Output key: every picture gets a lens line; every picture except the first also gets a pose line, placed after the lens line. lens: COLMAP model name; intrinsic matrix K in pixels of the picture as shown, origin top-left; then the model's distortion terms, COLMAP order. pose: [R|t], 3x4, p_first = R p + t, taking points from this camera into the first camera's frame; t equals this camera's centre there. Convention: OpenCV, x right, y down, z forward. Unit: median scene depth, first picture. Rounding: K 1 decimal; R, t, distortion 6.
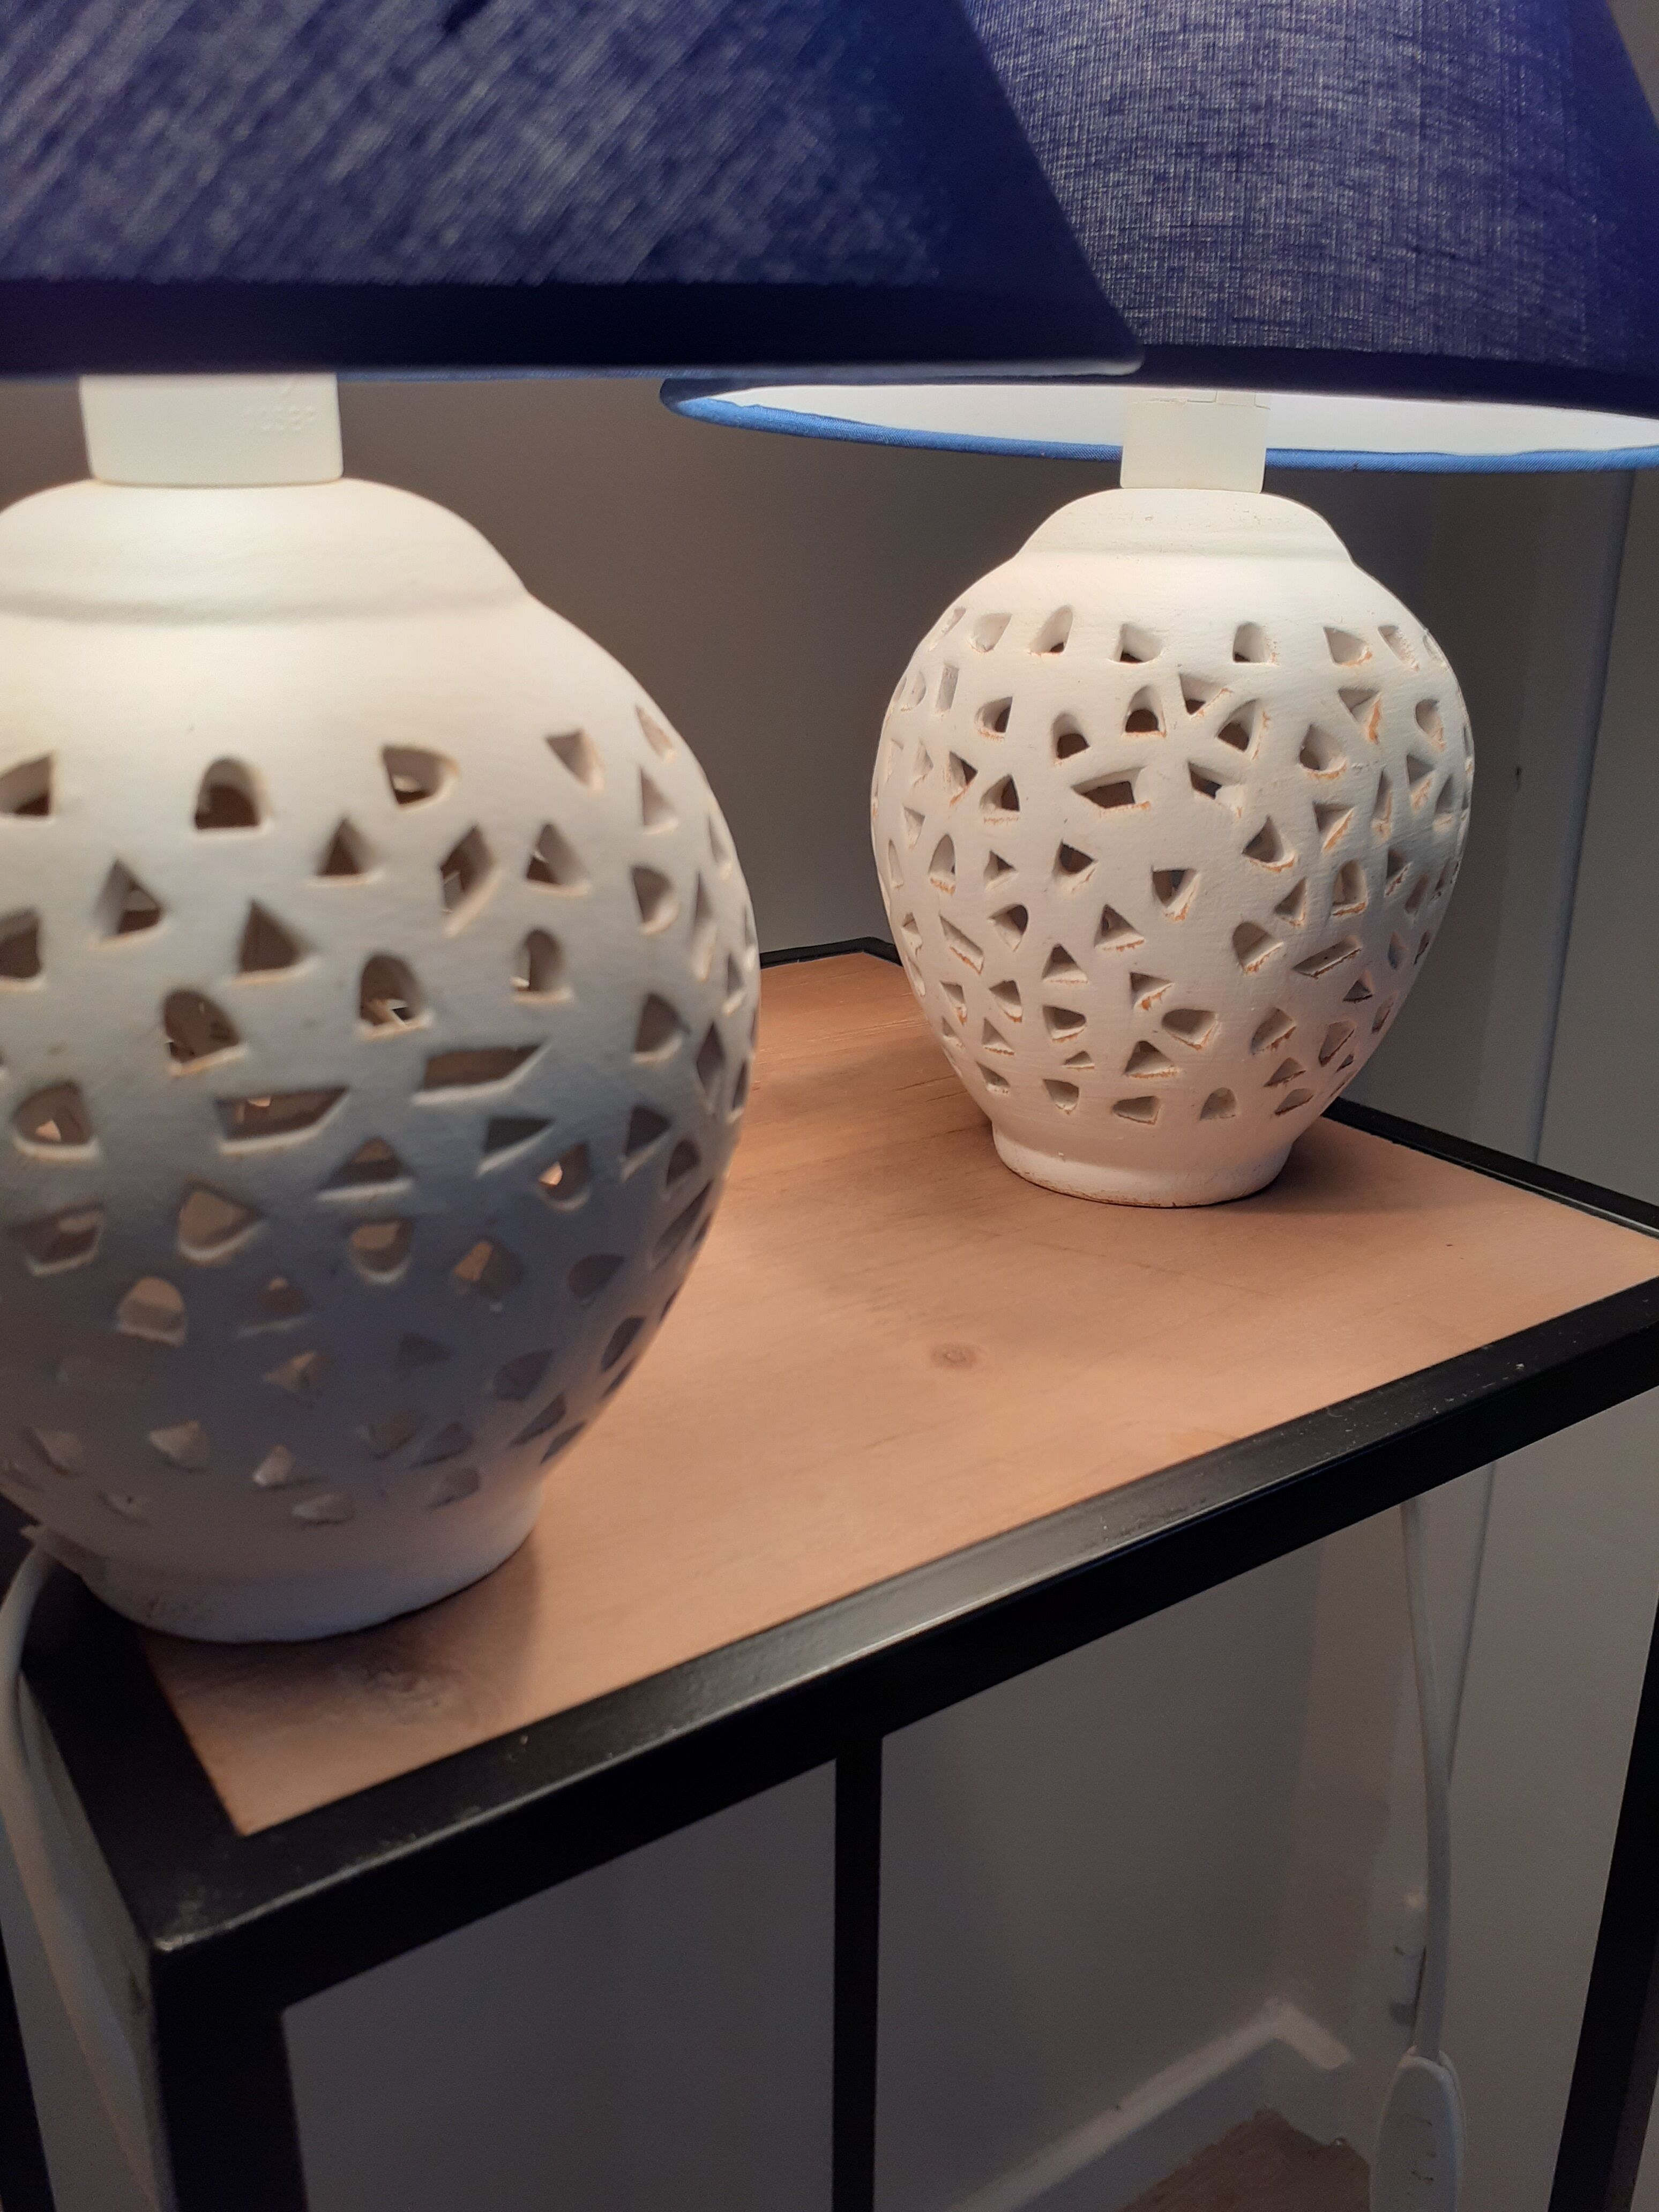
lens RADIAL K [[1706.5, 0, 842.0], [0, 1706.5, 1105.8], [0, 0, 1]] dist [-0.012282, -0.007500]
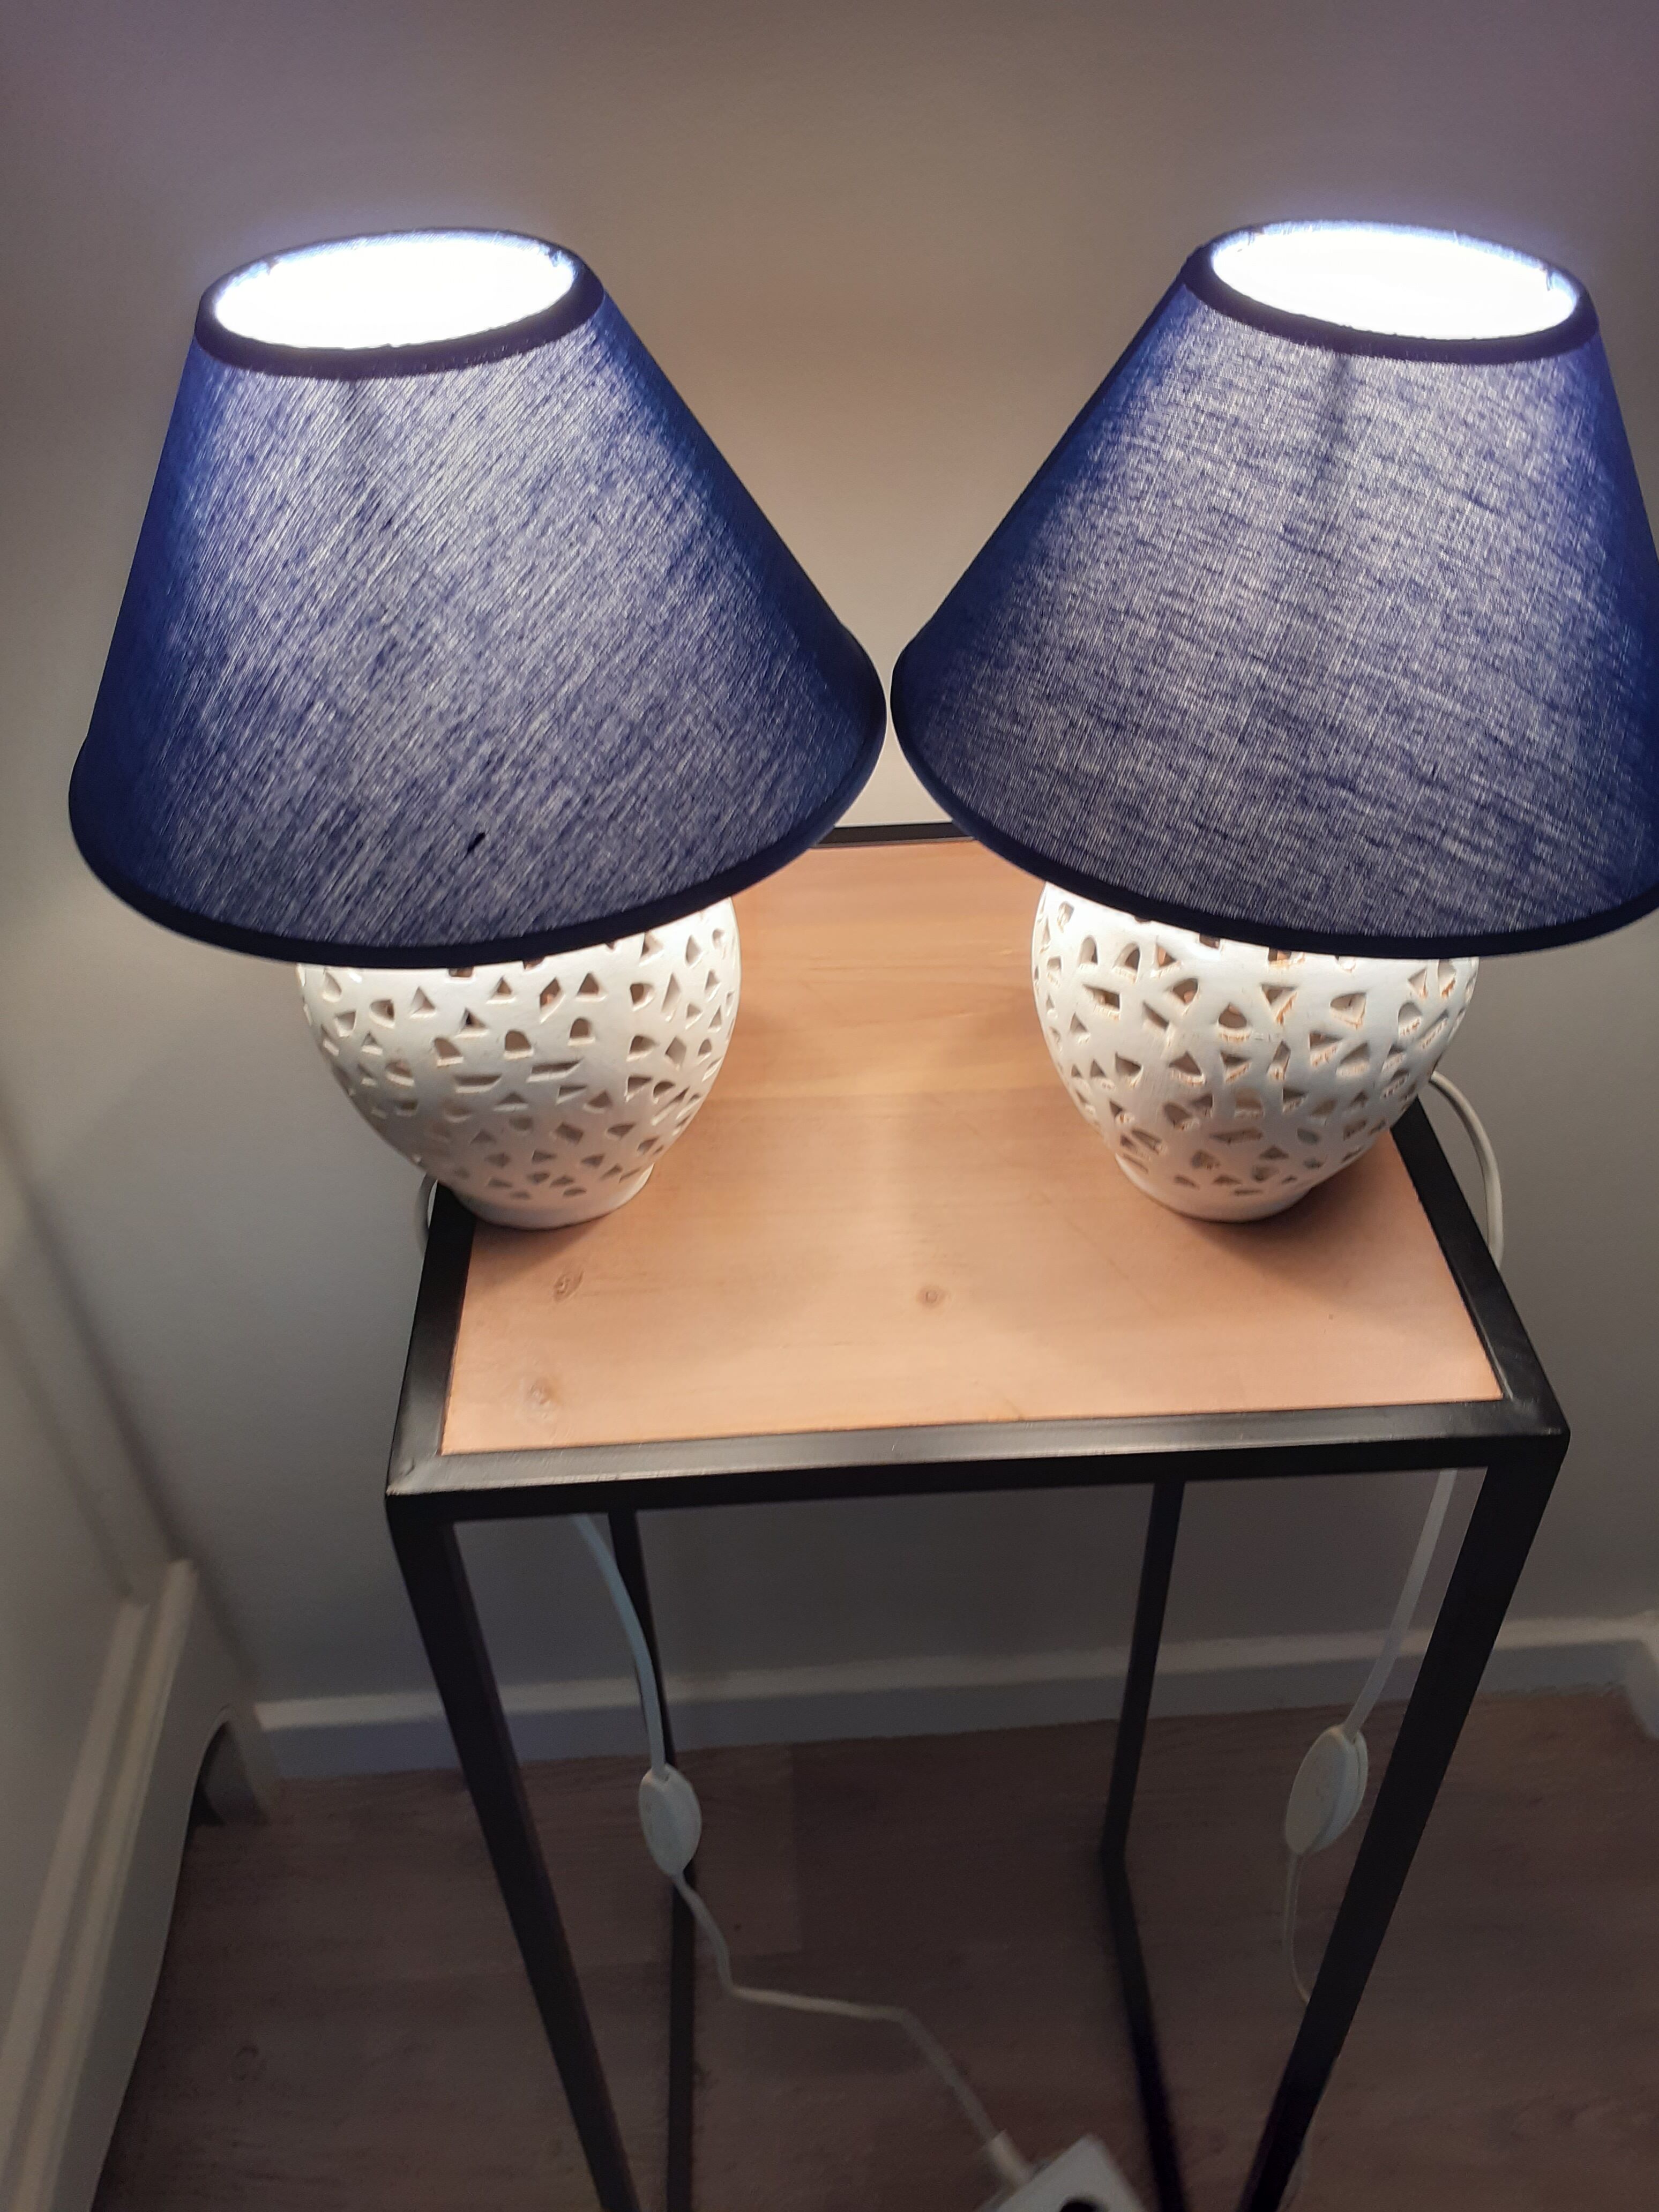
lens RADIAL K [[1706.5, 0, 816.2], [0, 1706.5, 1099.6], [0, 0, 1]] dist [-0.012282, -0.007500]
pose [[0.831280, 0.339428, -0.440184, 0.782791], [-0.150175, 0.899600, 0.410083, -0.835257], [0.535183, -0.274789, 0.798793, -0.437726]]
